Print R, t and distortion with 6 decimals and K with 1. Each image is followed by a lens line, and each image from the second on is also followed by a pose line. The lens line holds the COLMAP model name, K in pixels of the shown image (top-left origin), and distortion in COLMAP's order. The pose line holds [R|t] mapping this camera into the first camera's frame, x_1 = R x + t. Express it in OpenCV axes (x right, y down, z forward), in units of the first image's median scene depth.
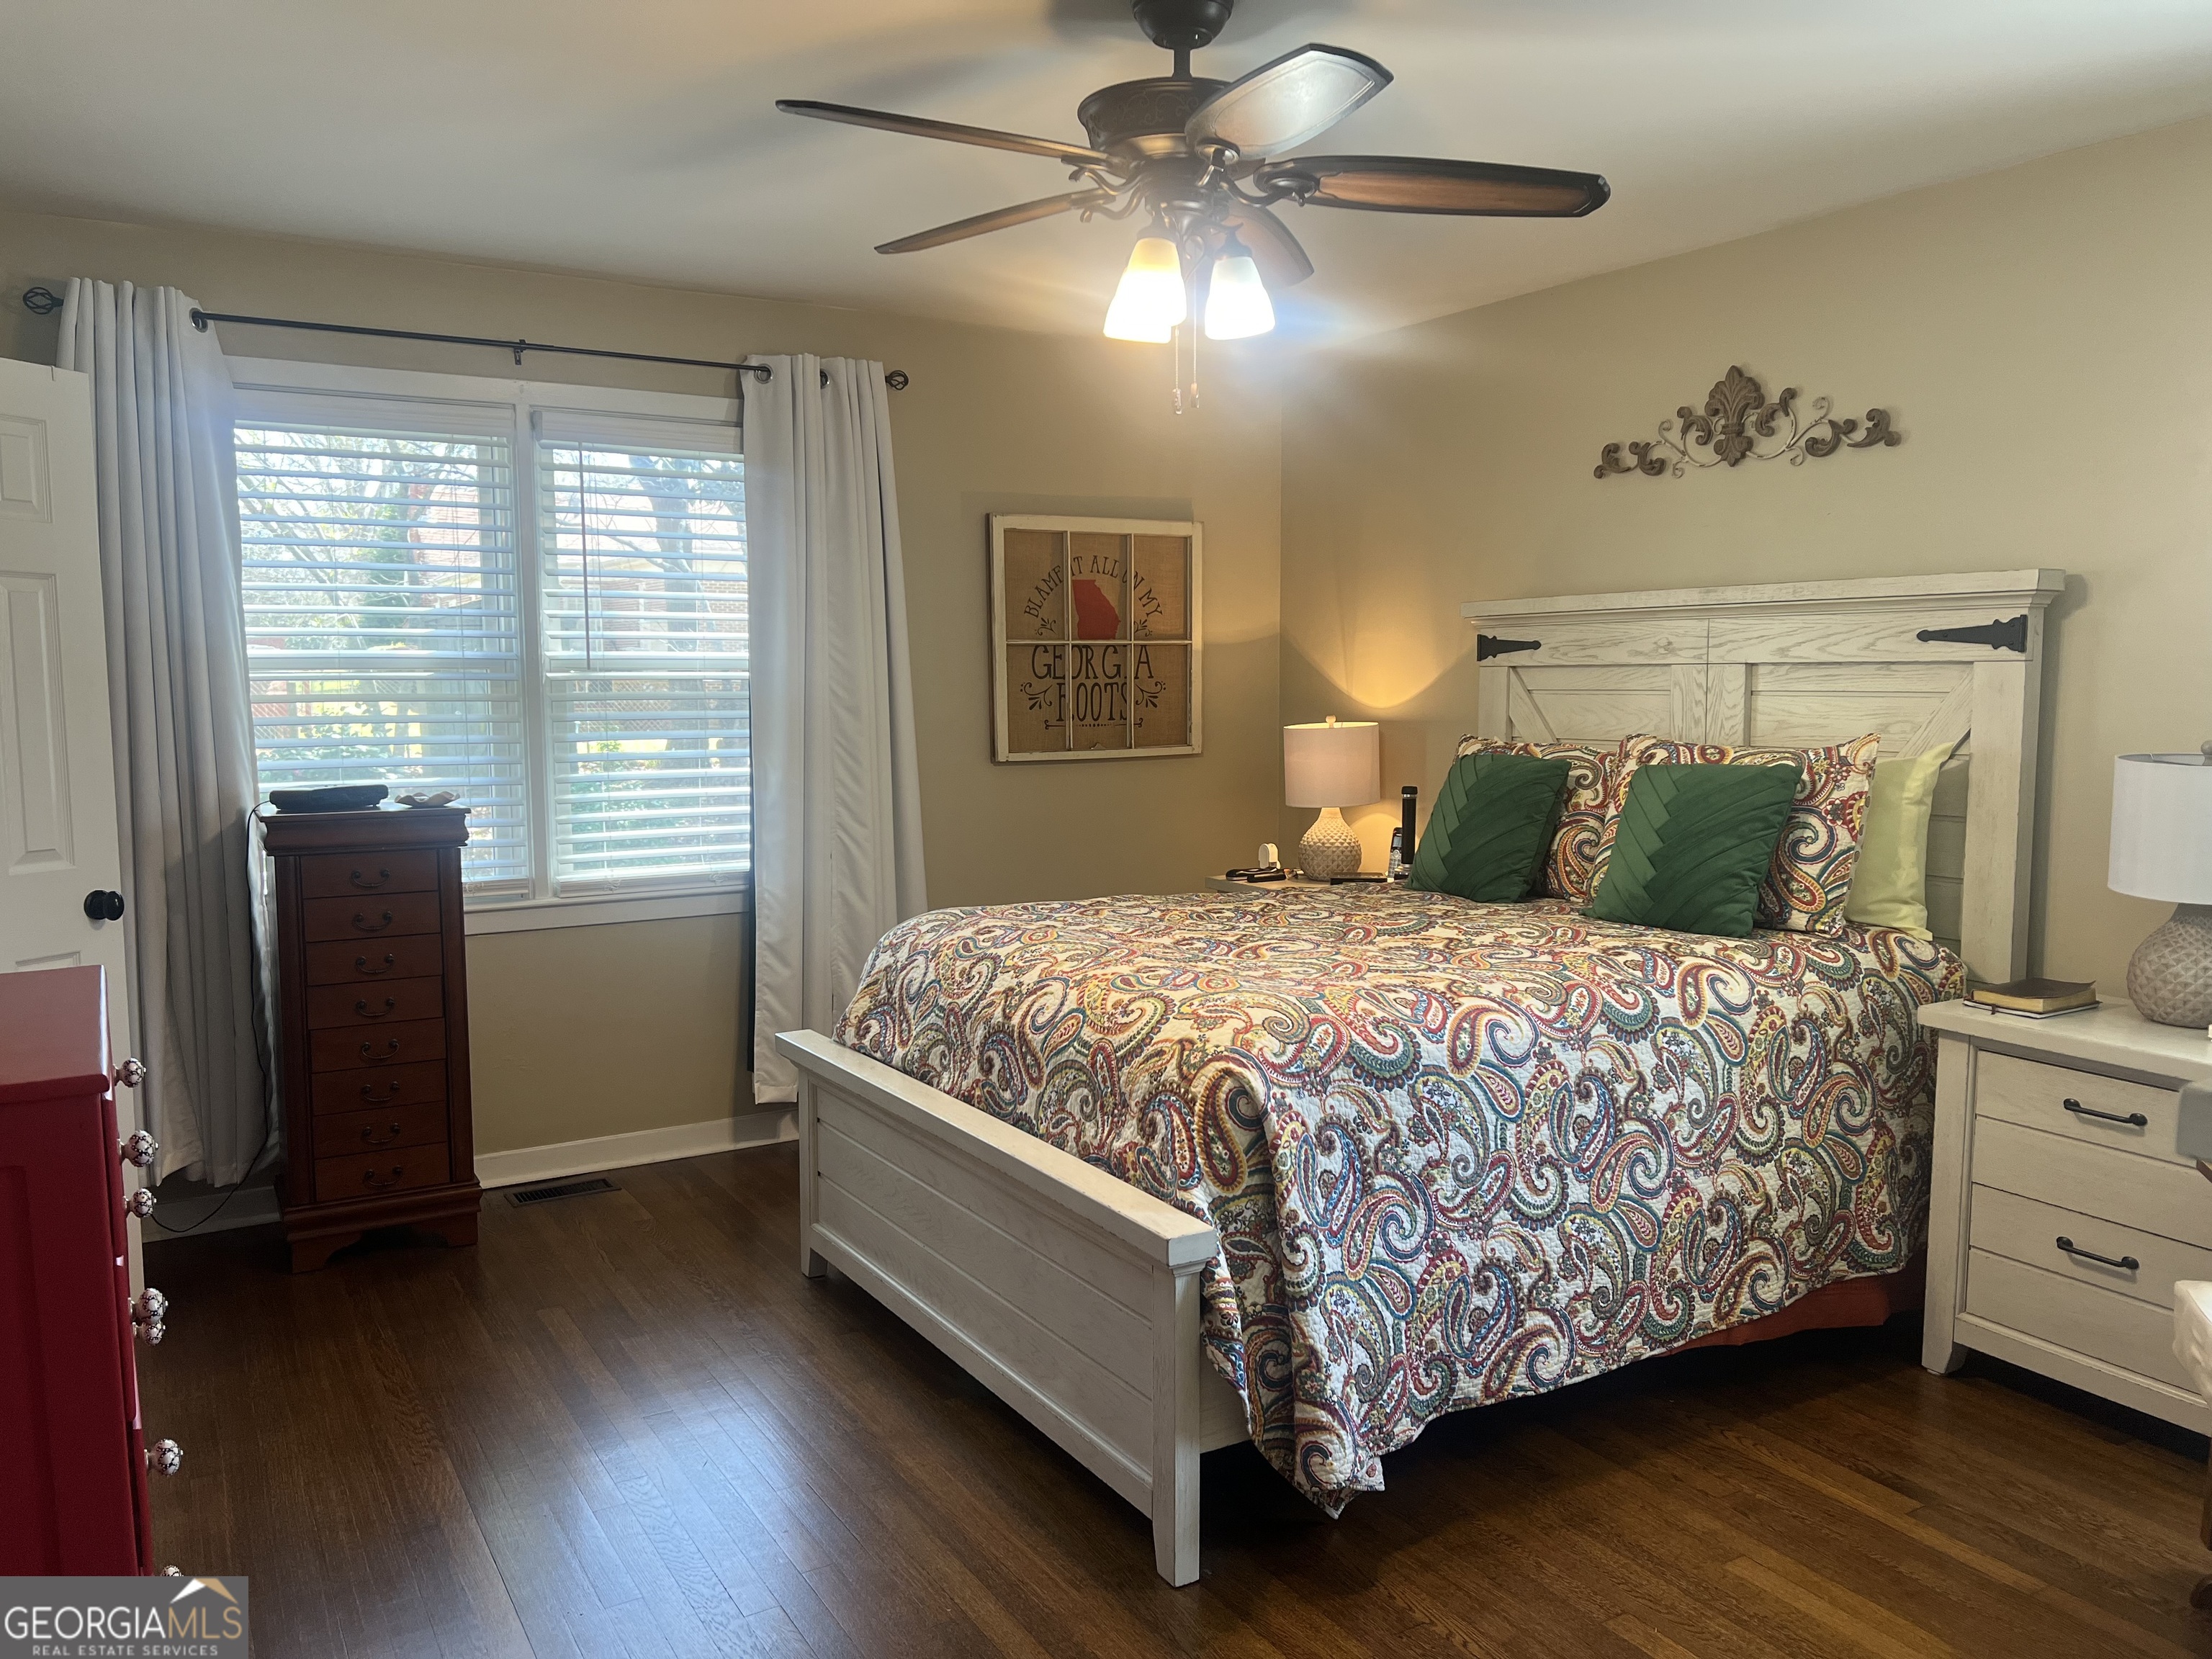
lens RADIAL K [[1665.6, 0, 1110.5], [0, 1665.6, 835.3], [0, 0, 1]] dist [0.073616, -0.084730]
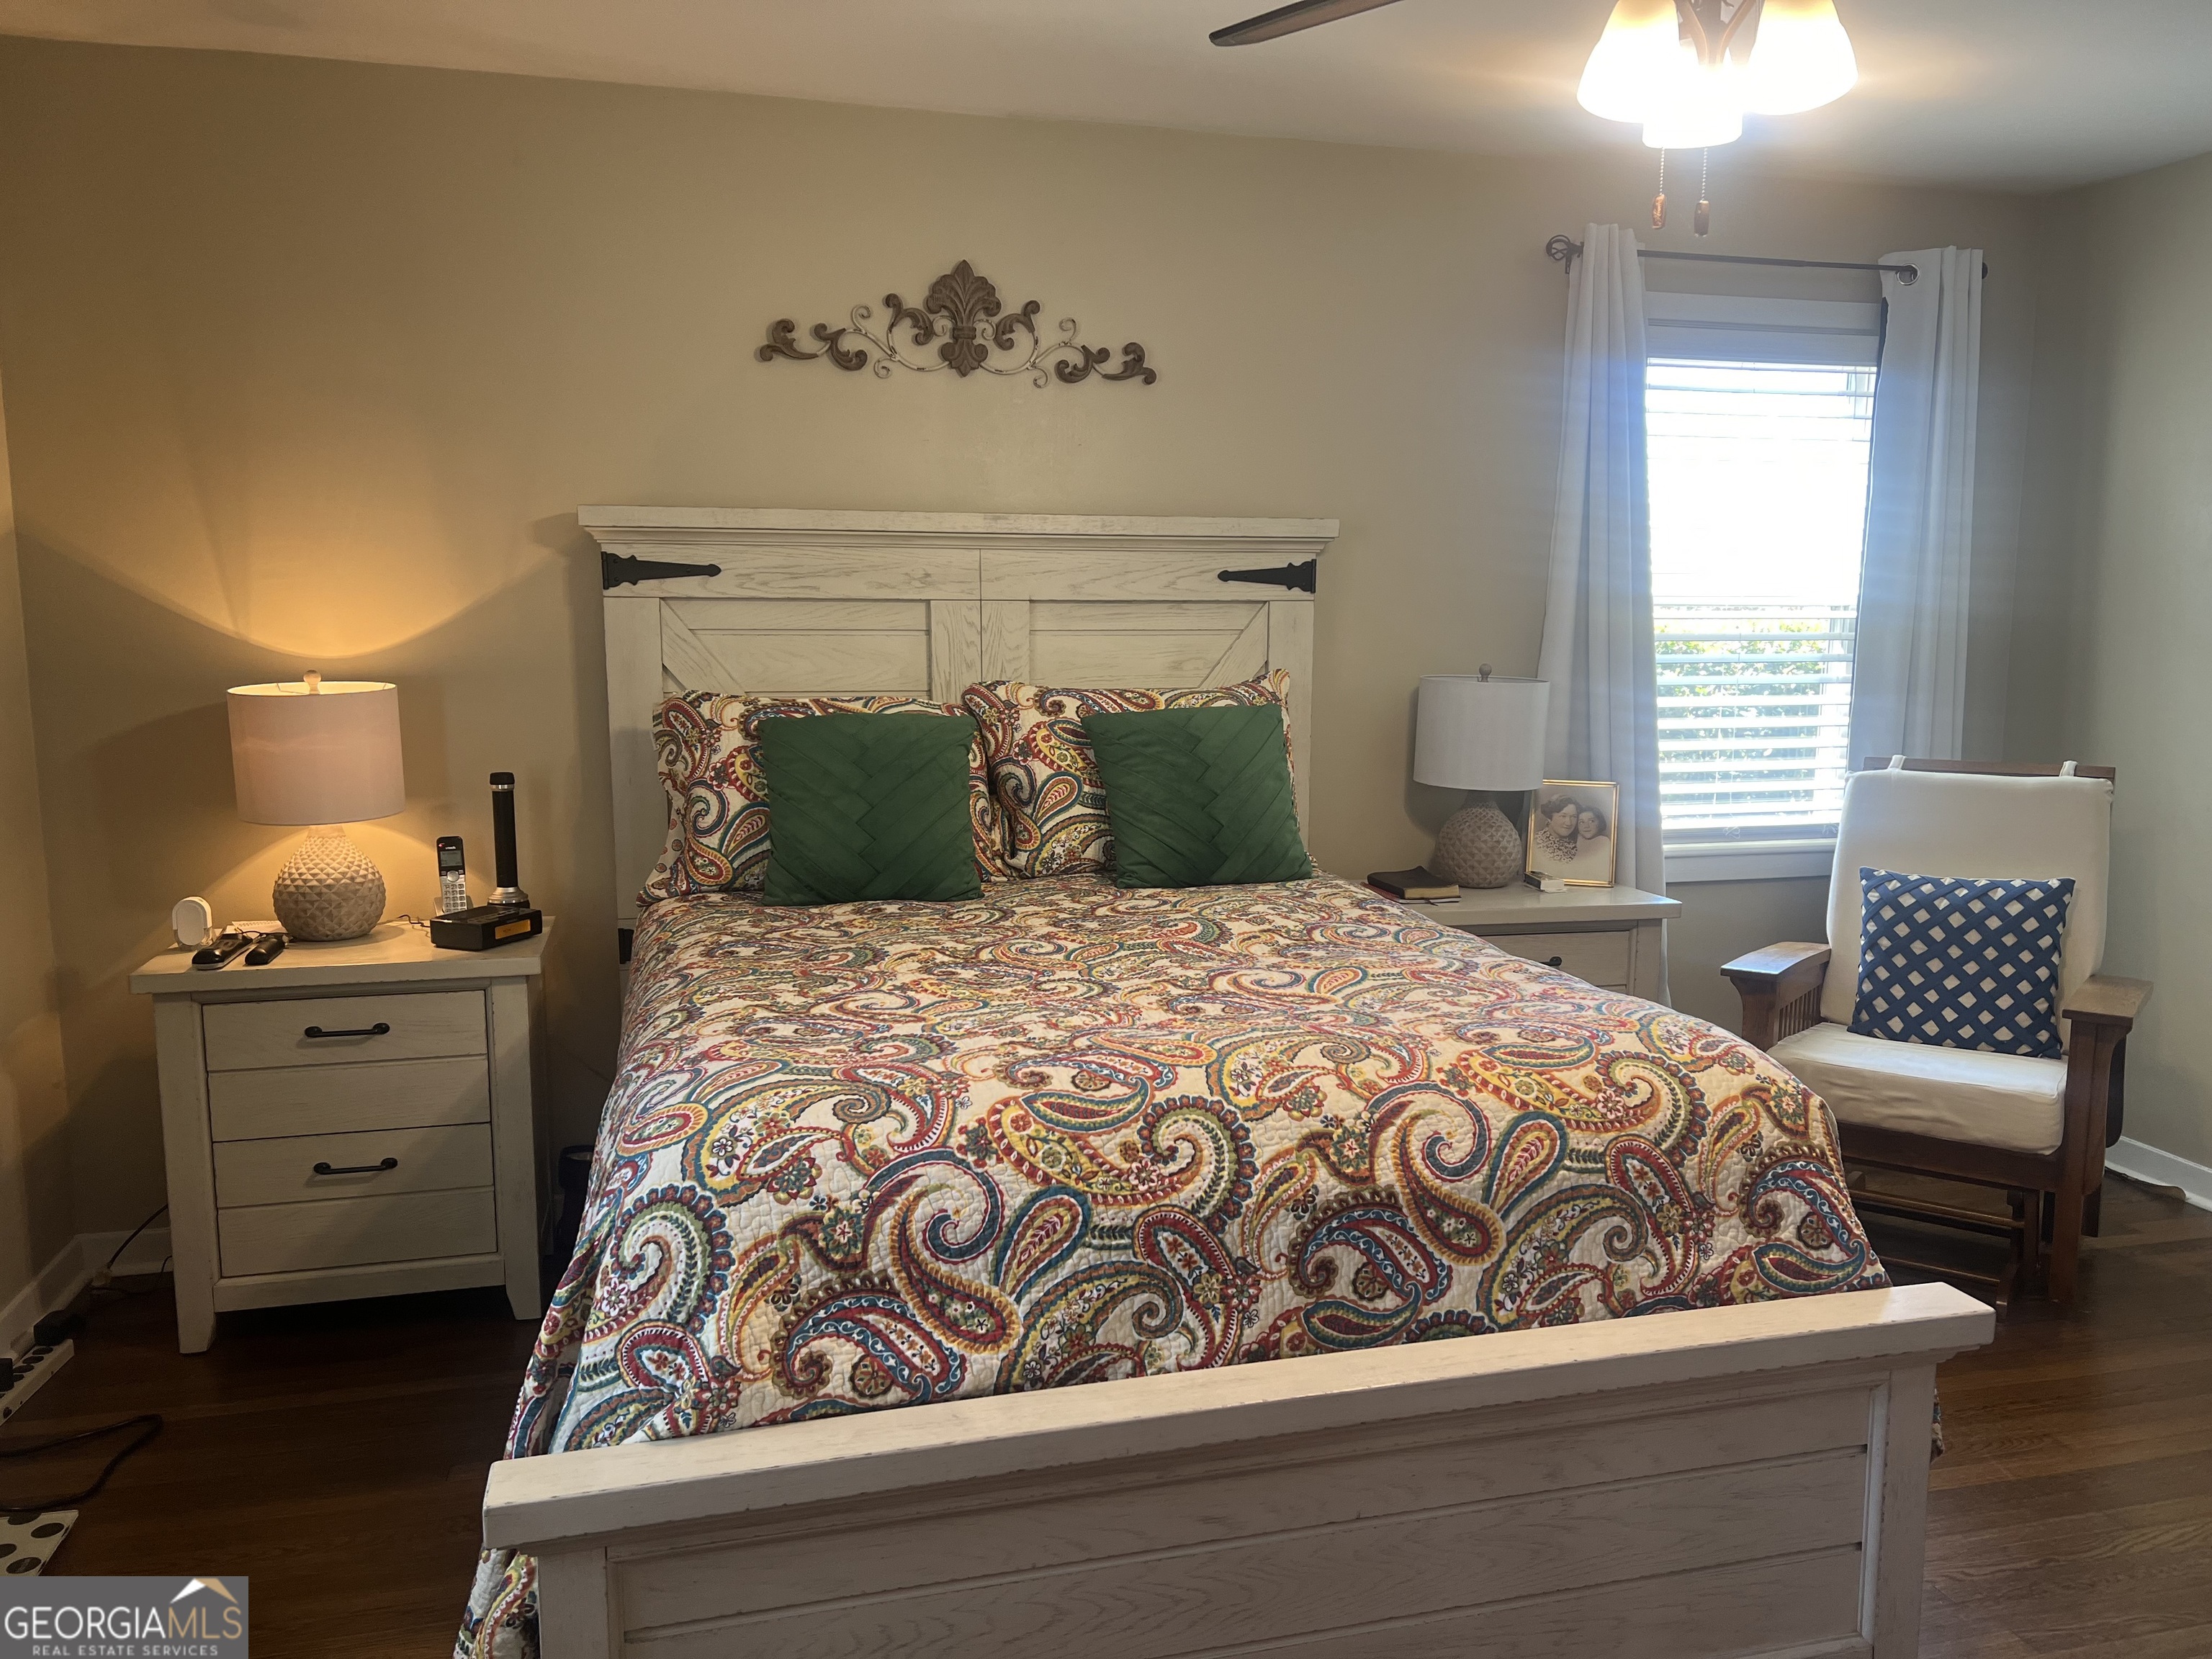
lens RADIAL K [[1665.6, 0, 1119.4], [0, 1665.6, 847.6], [0, 0, 1]] dist [0.073616, -0.084730]
pose [[0.272706, -0.131597, 0.953055, -0.537542], [0.090512, 0.989717, 0.110761, -0.069719], [-0.957830, 0.056058, 0.281813, 0.757745]]
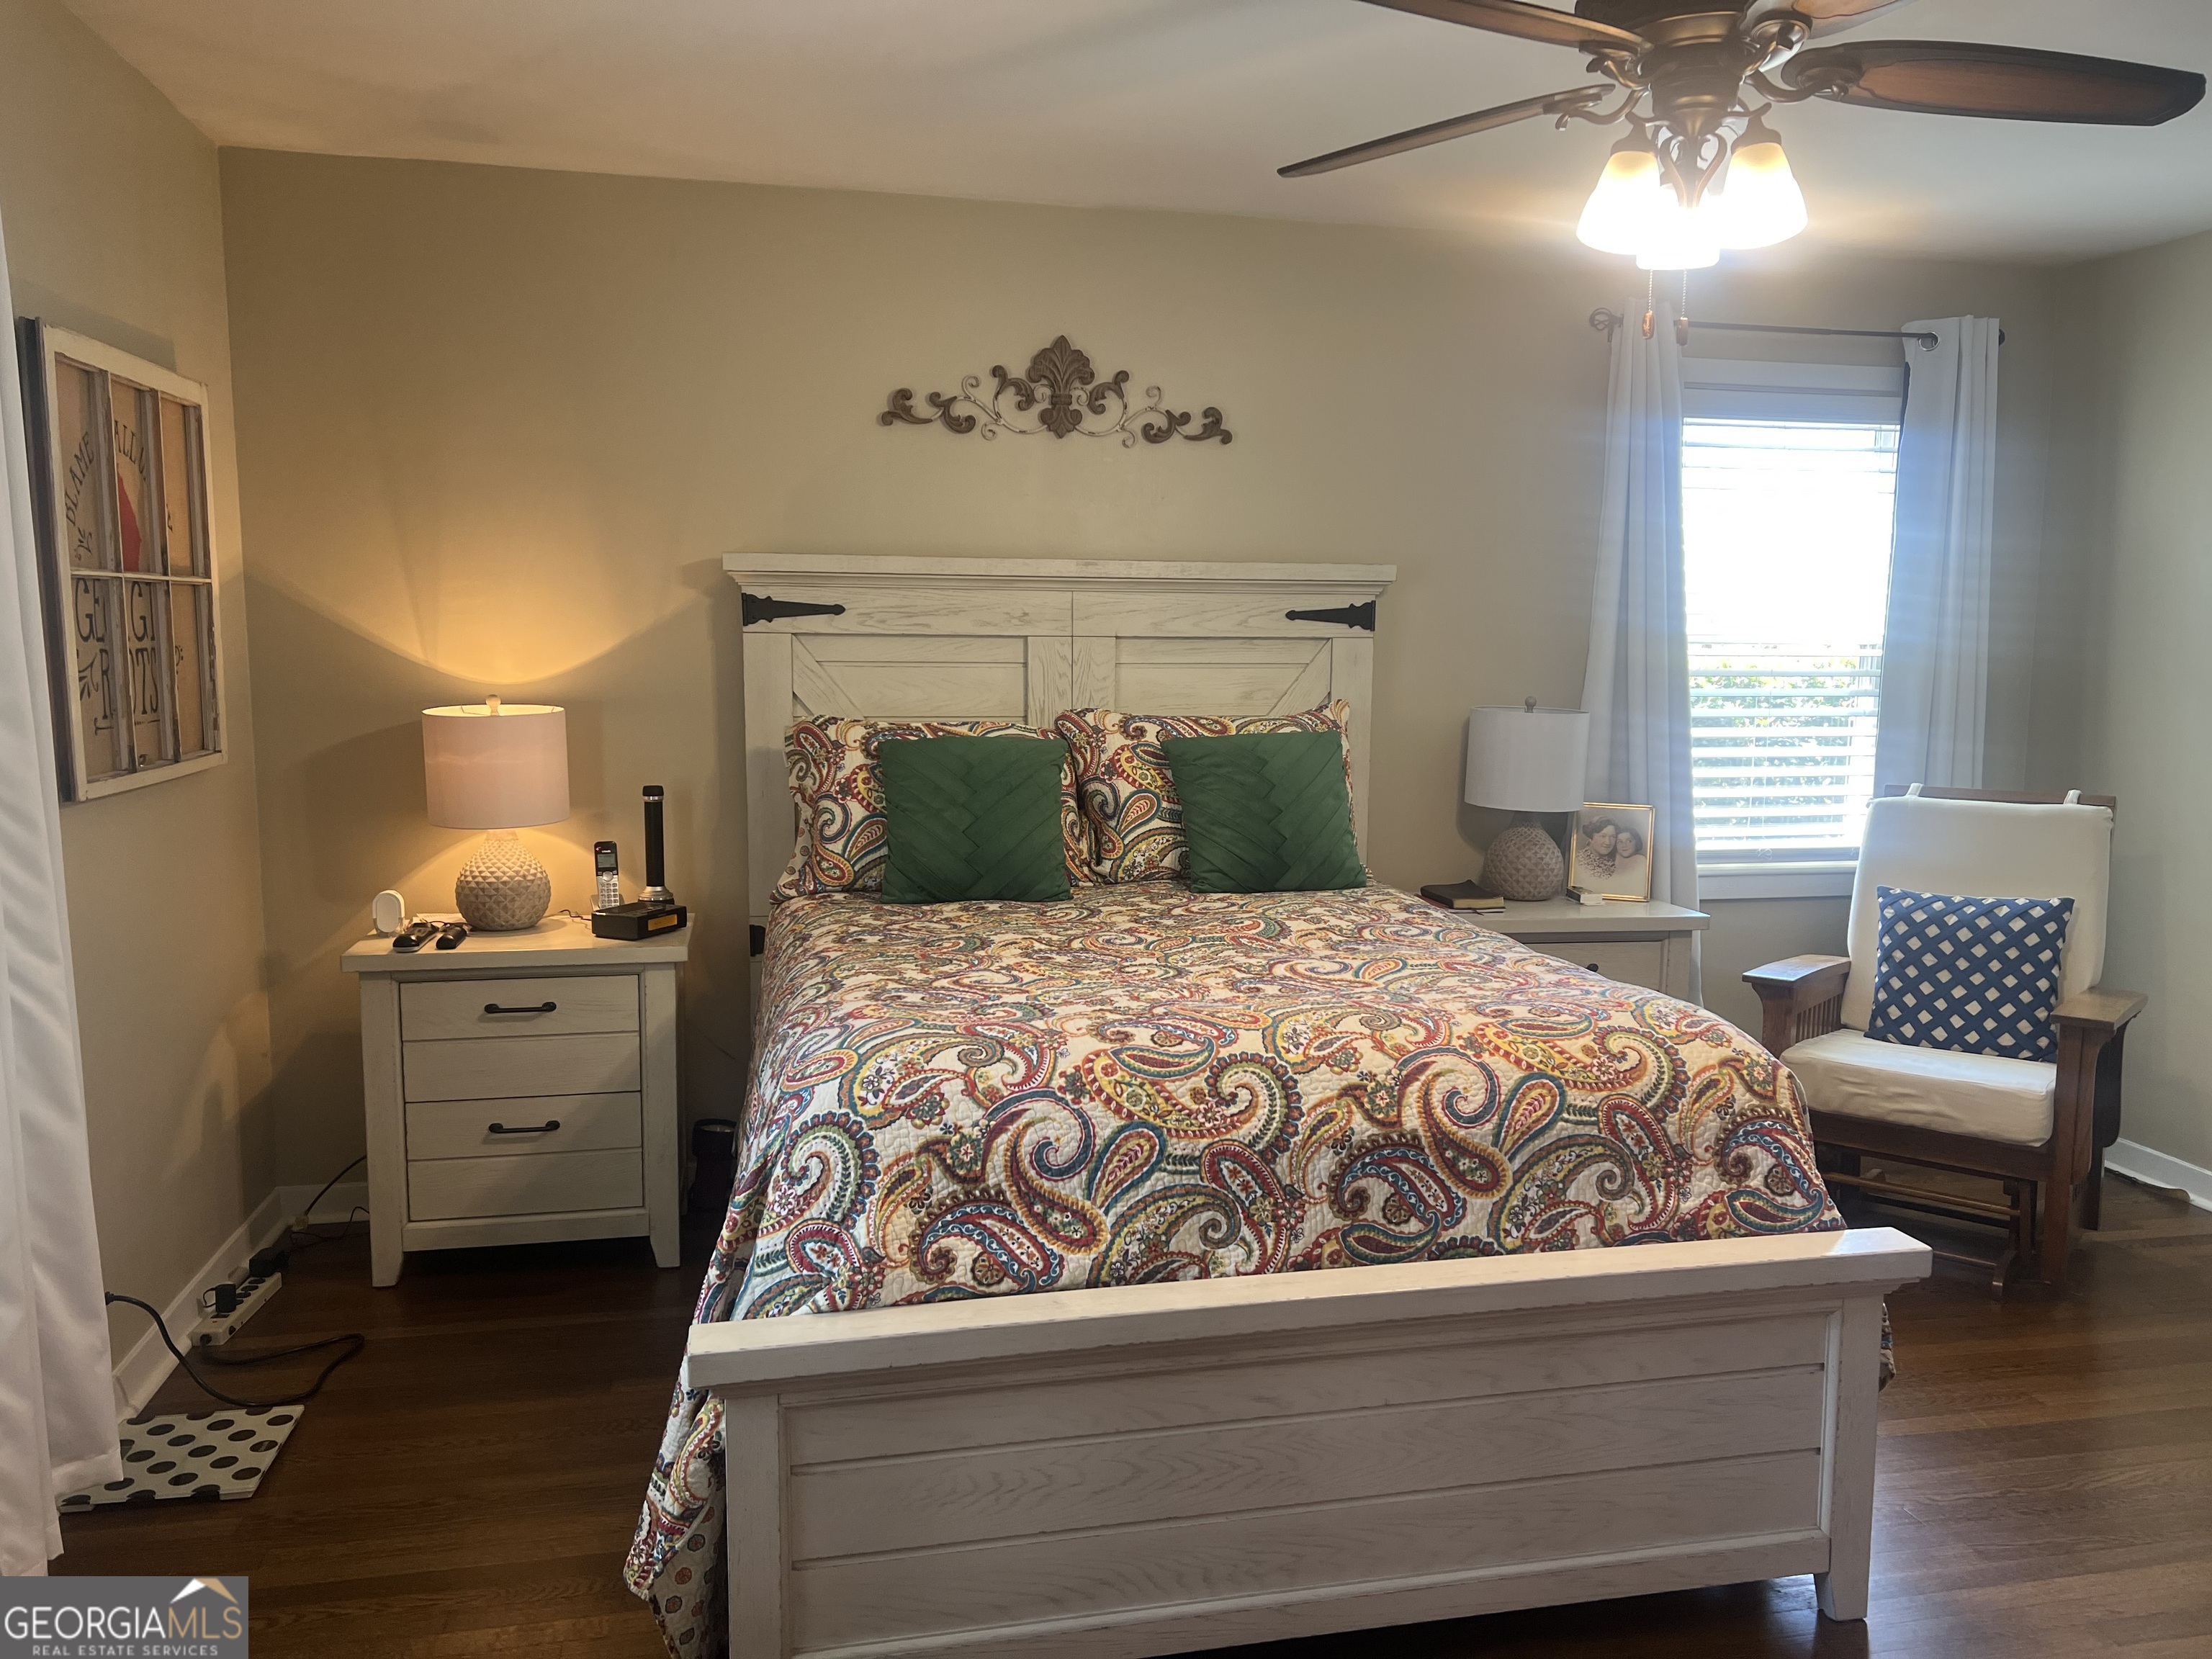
lens RADIAL K [[1665.6, 0, 1120.2], [0, 1665.6, 837.8], [0, 0, 1]] dist [0.073616, -0.084730]
pose [[0.316860, -0.107728, 0.942335, -0.643600], [0.083179, 0.992857, 0.085534, -0.071915], [-0.944818, 0.051280, 0.323557, 0.726329]]
